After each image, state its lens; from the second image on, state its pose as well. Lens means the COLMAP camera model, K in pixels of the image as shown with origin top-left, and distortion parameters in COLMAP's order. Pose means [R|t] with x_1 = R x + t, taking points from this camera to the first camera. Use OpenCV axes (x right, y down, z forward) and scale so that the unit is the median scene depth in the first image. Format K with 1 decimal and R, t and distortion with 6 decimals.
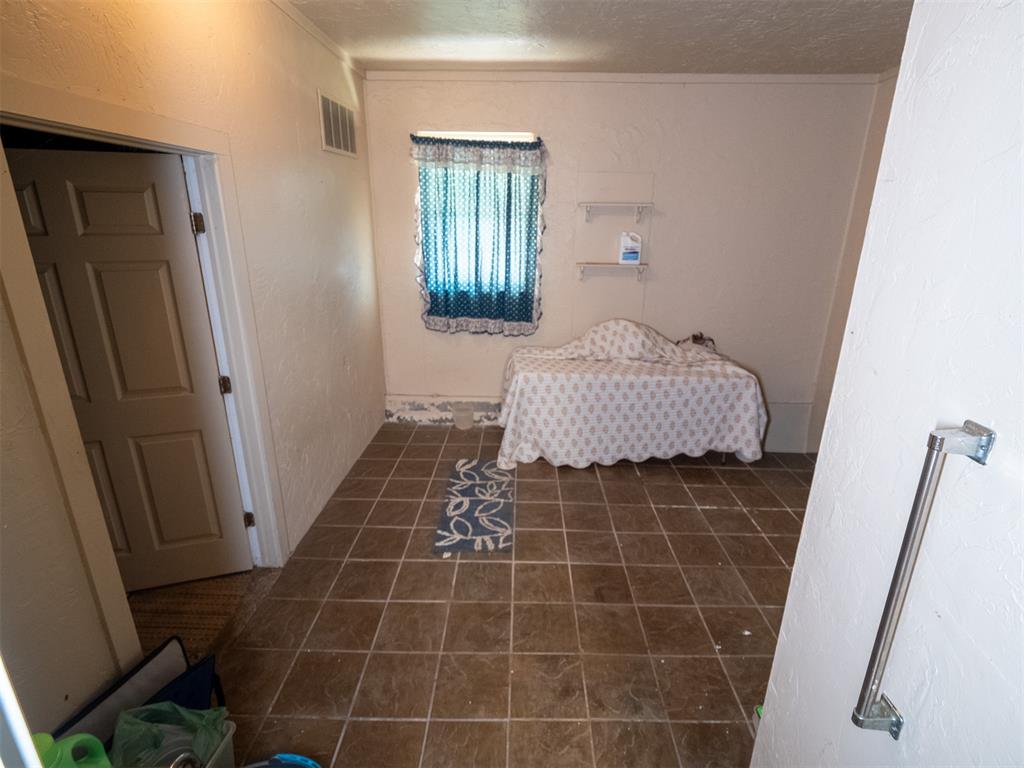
lens RADIAL K [[503.8, 0, 518.0], [0, 503.8, 371.8], [0, 0, 1]] dist [-0.016223, -0.001613]
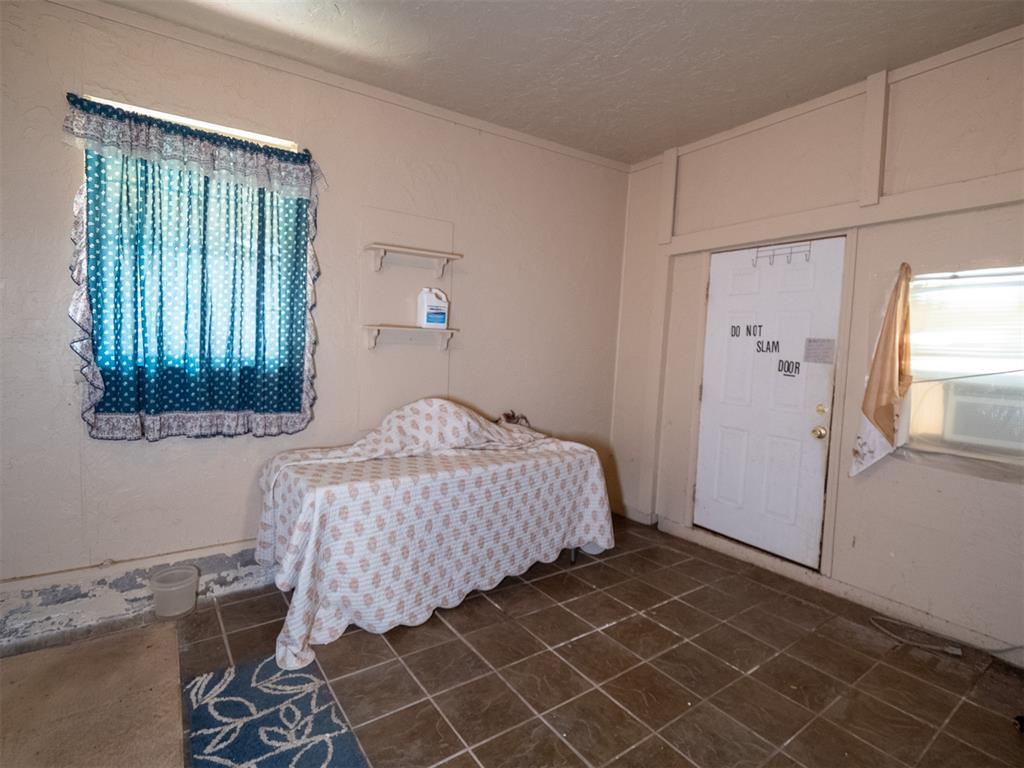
lens RADIAL K [[503.8, 0, 518.0], [0, 503.8, 371.8], [0, 0, 1]] dist [-0.016223, -0.001613]
pose [[0.800512, -0.020157, 0.598977, -0.146517], [0.150351, 0.974227, -0.168154, 0.003299], [-0.580151, 0.224666, 0.782911, 0.334259]]
